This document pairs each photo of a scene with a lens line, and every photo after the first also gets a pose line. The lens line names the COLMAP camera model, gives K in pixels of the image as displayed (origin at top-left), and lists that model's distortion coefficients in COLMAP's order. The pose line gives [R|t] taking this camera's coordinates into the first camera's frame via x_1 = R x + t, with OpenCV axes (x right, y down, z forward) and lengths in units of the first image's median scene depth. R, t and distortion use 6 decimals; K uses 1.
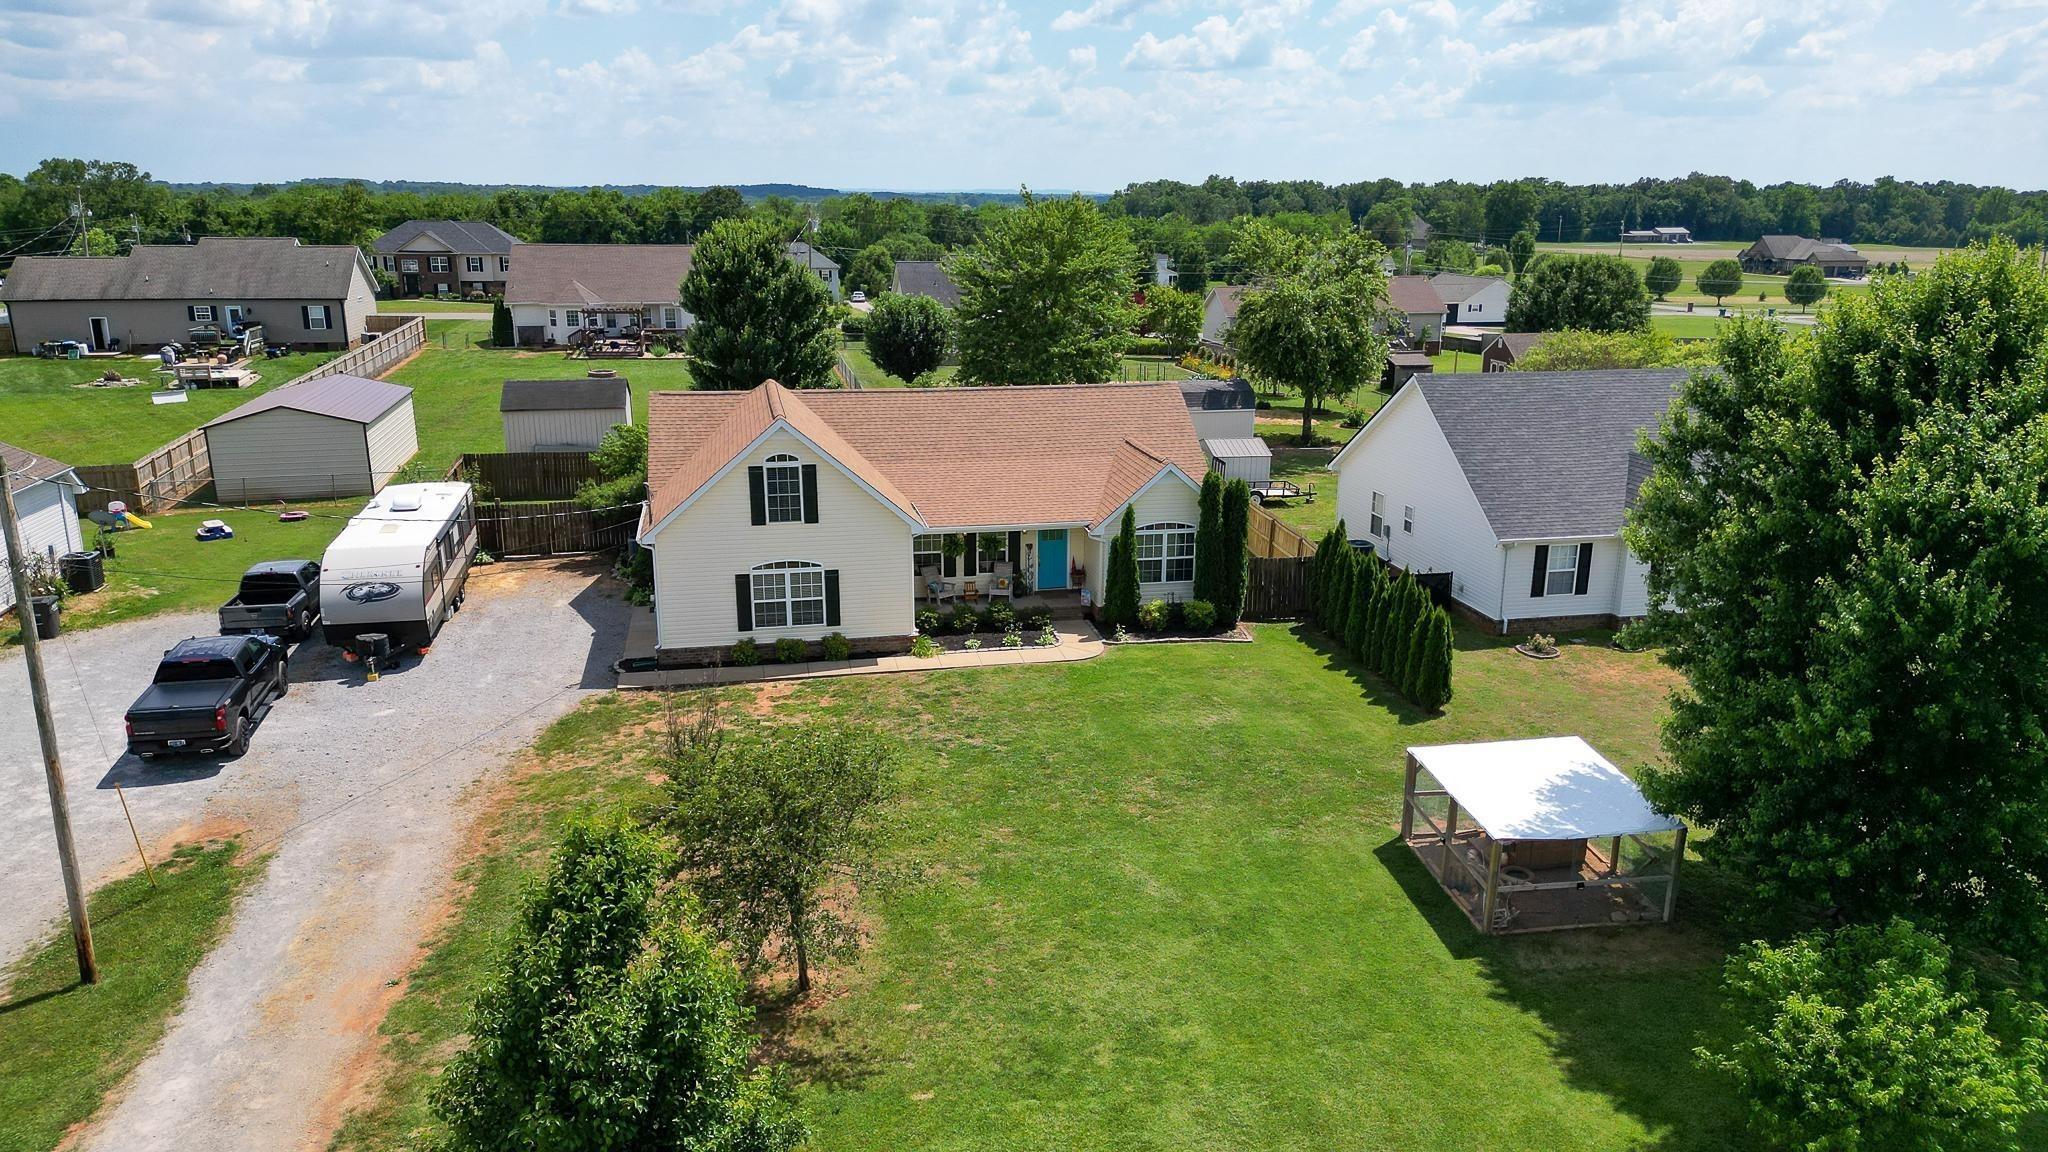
lens RADIAL K [[1431.3, 0, 1029.4], [0, 1431.3, 582.1], [0, 0, 1]] dist [0.051343, -0.048014]
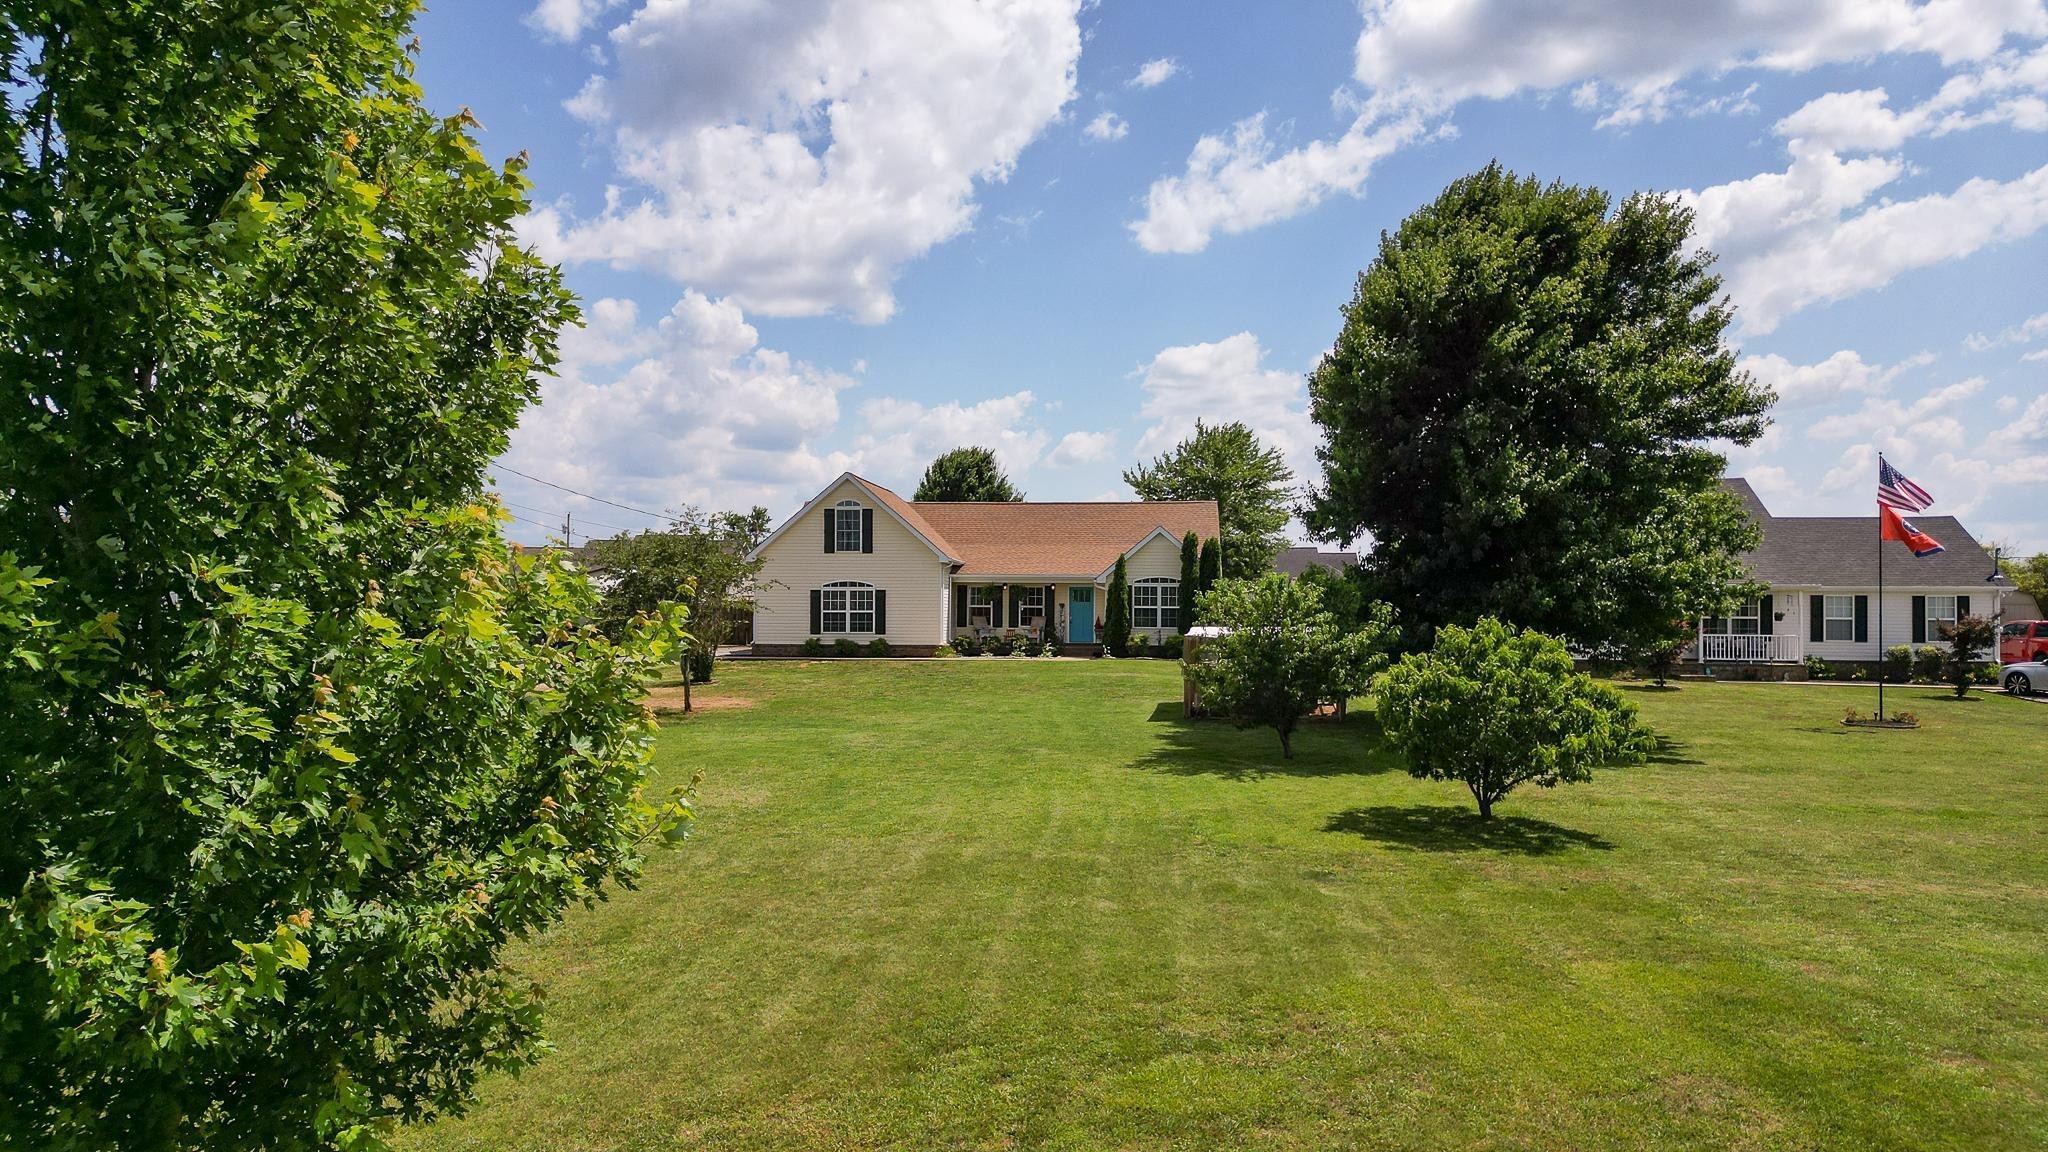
lens RADIAL K [[1431.3, 0, 1021.6], [0, 1431.3, 590.4], [0, 0, 1]] dist [0.051343, -0.048014]
pose [[0.954380, -0.005010, -0.298553, 0.355302], [-0.078458, 0.960518, -0.266927, 0.312677], [0.288103, 0.278173, 0.916306, -0.158130]]
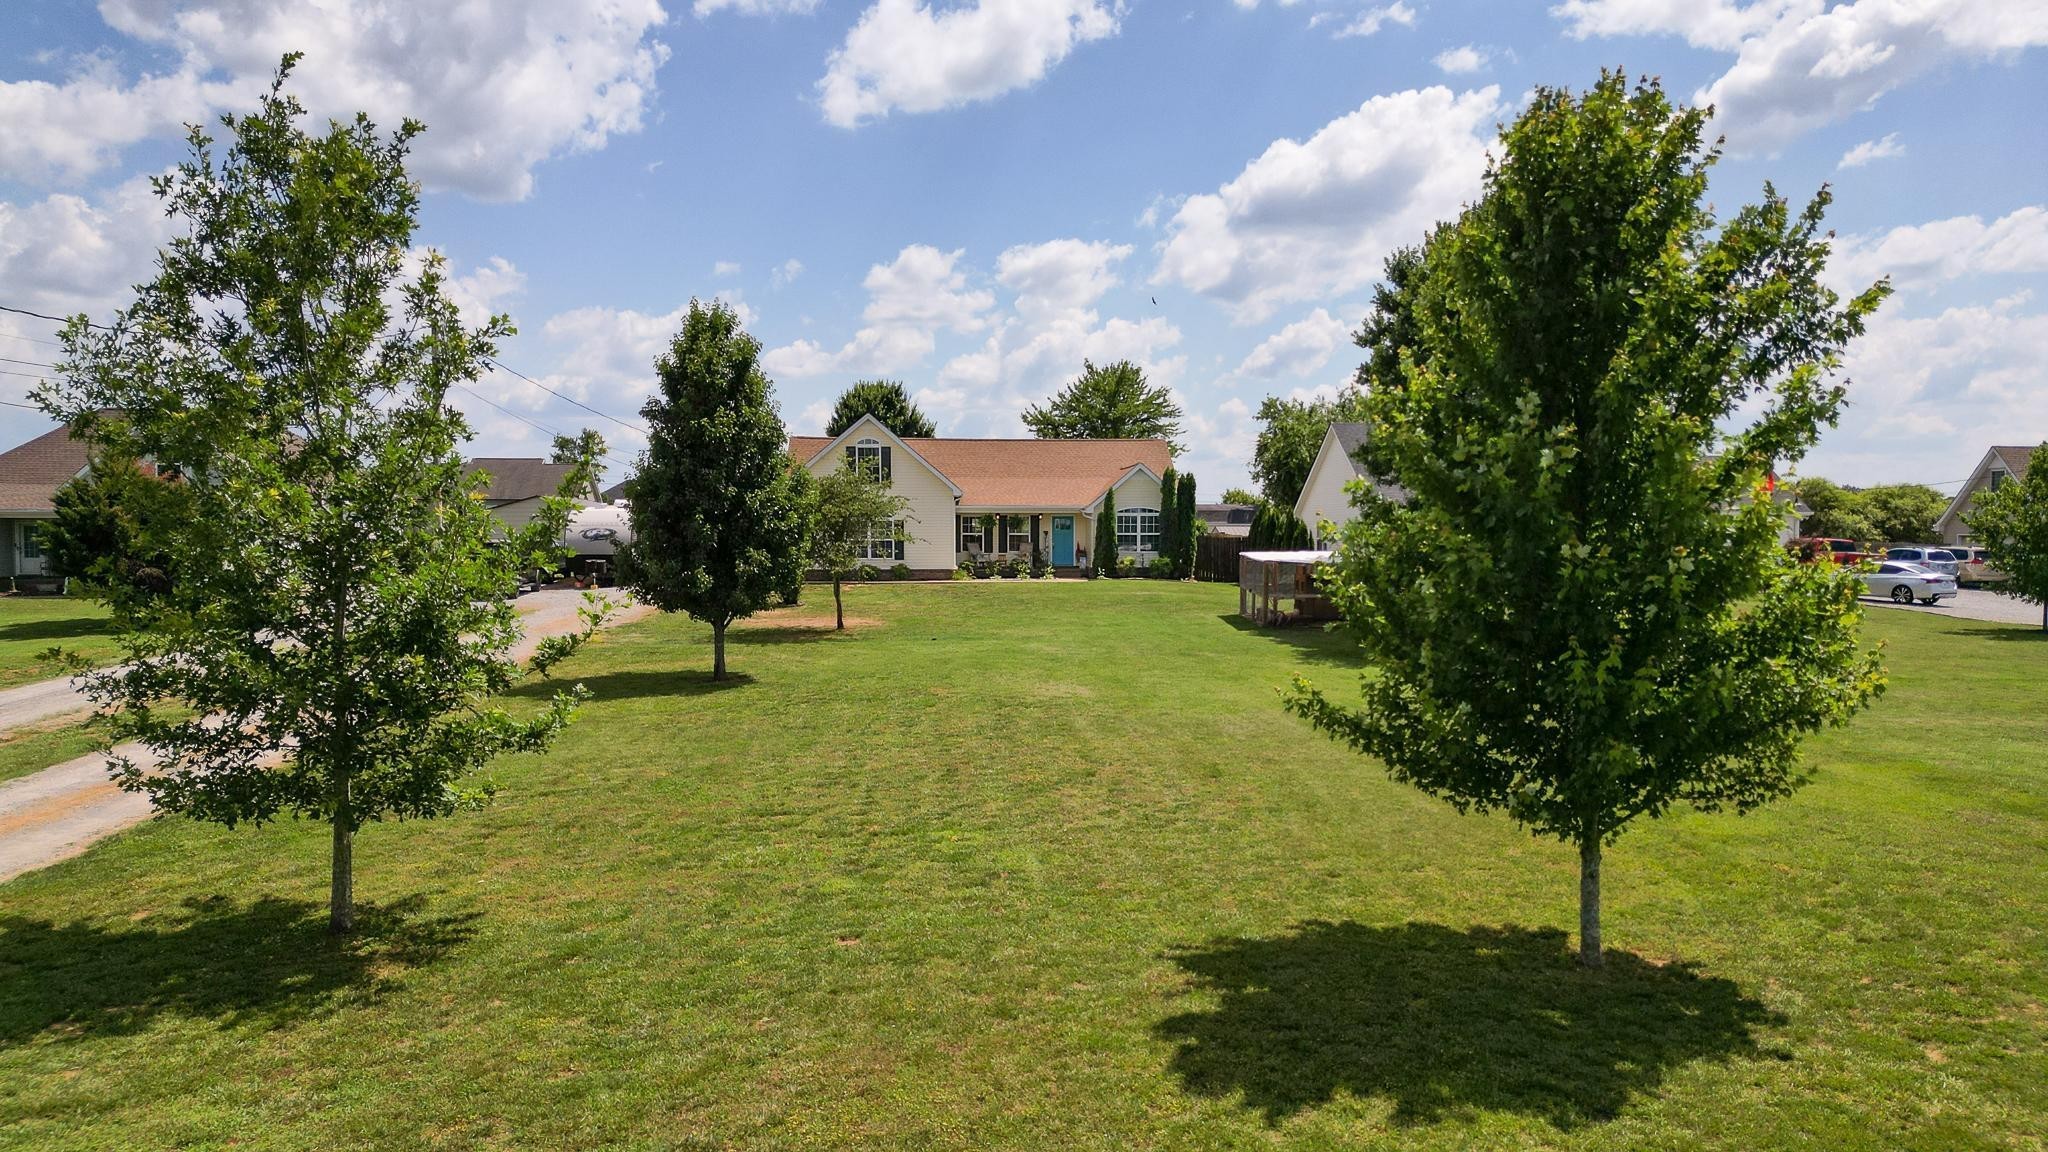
lens RADIAL K [[1431.3, 0, 1031.8], [0, 1431.3, 561.6], [0, 0, 1]] dist [0.051343, -0.048014]
pose [[0.993634, -0.003515, -0.112605, 0.151997], [-0.023899, 0.970188, -0.241171, 0.359574], [0.110096, 0.242327, 0.963928, -0.364060]]
